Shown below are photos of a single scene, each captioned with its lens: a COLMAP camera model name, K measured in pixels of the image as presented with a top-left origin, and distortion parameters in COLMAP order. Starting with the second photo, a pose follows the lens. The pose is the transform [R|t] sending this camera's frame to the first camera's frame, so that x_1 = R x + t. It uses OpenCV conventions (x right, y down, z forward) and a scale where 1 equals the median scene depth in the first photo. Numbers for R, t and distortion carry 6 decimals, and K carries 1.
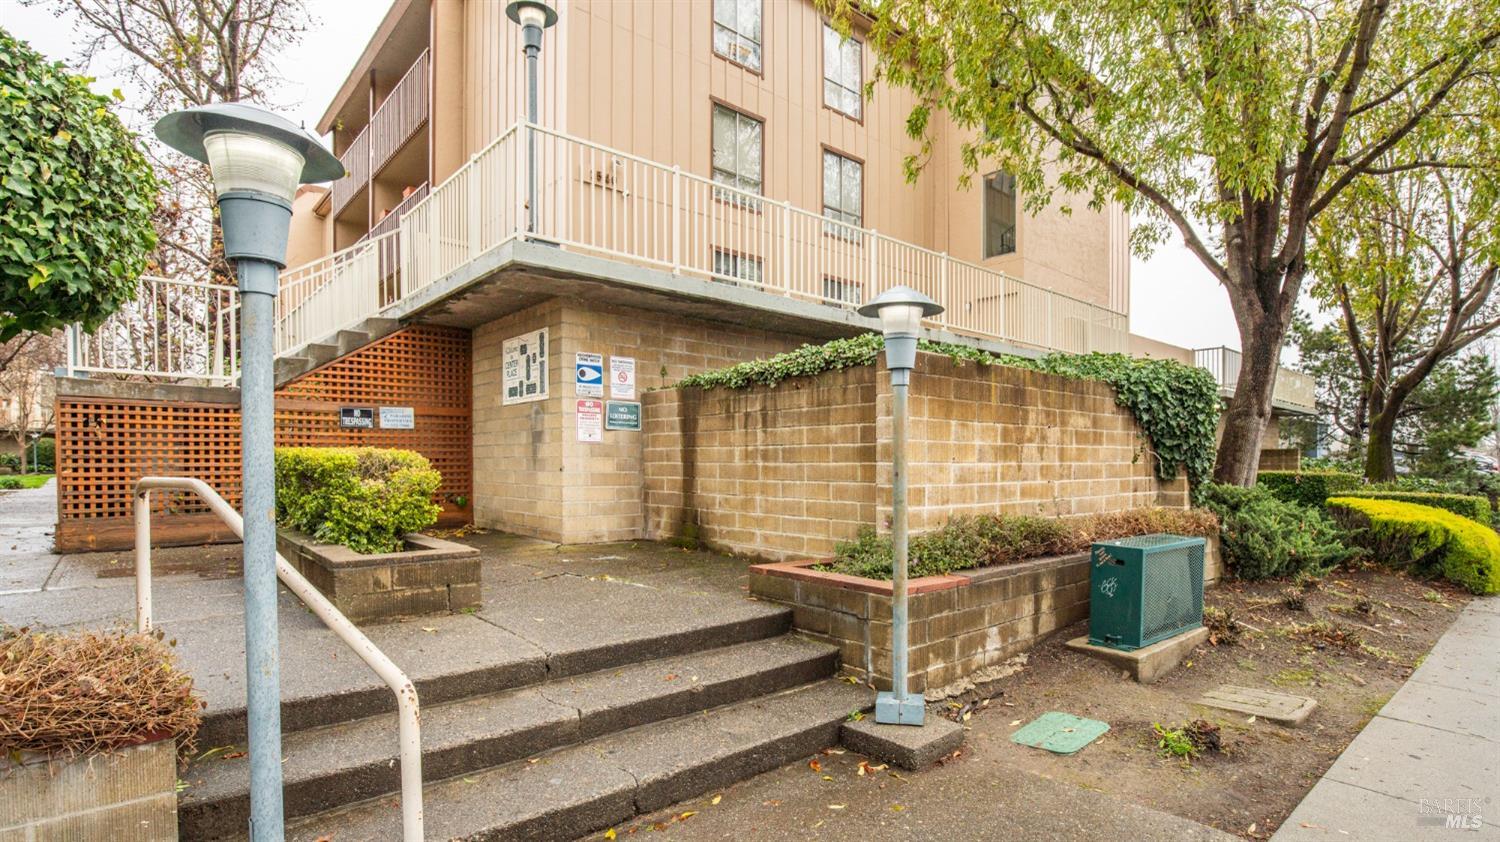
lens RADIAL K [[727.1, 0, 750.2], [0, 727.1, 384.9], [0, 0, 1]] dist [-0.039706, -0.001005]
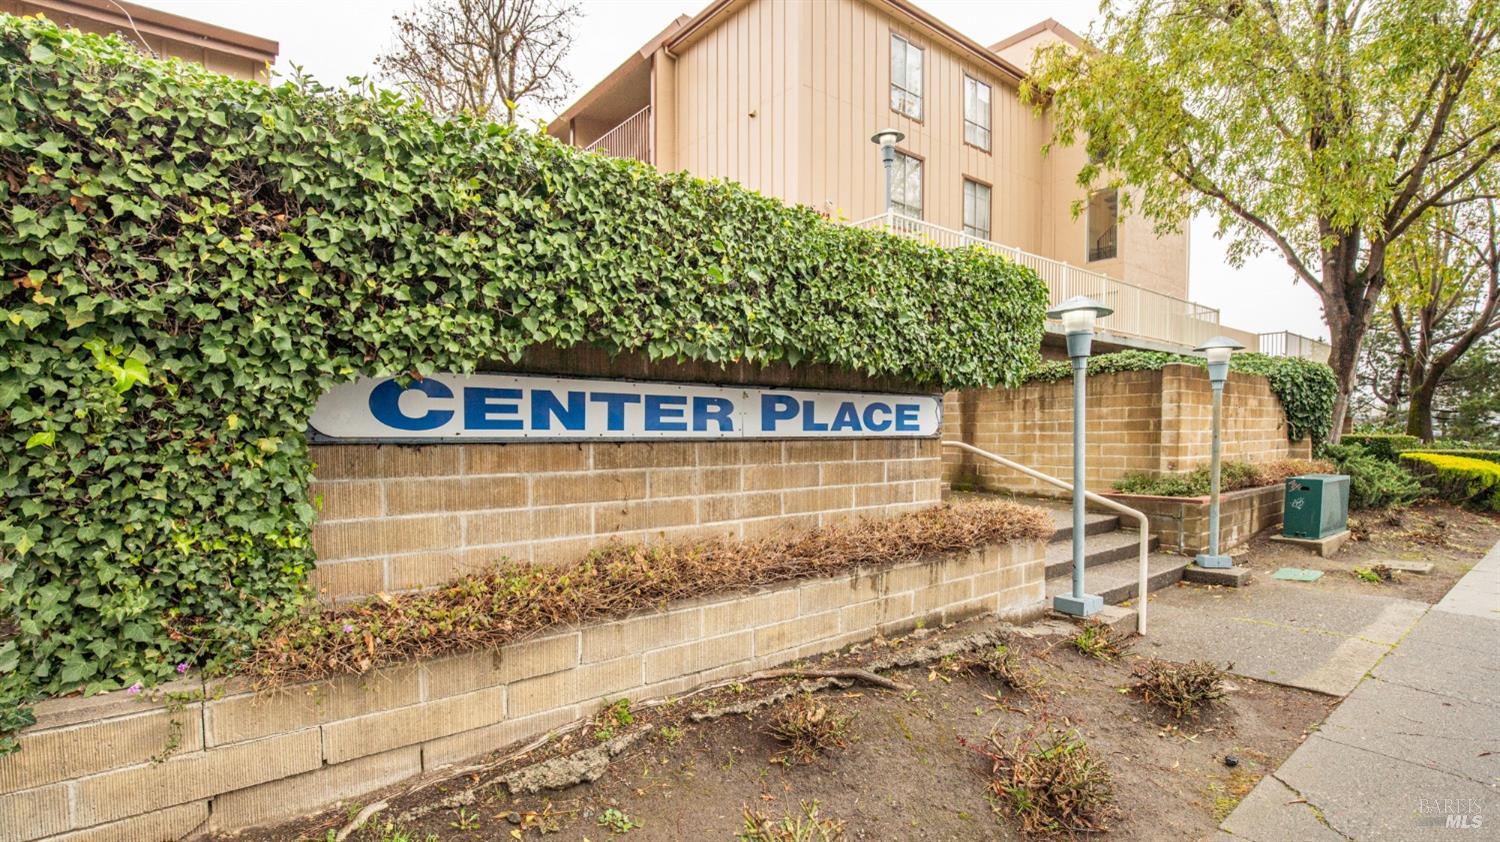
lens RADIAL K [[681.7, 0, 749.8], [0, 681.7, 393.2], [0, 0, 1]] dist [-0.033100, 0.000530]
pose [[0.998865, -0.015011, -0.045212, -0.417801], [0.017146, 0.998738, 0.047205, -0.041806], [0.044447, -0.047926, 0.997862, -0.353089]]
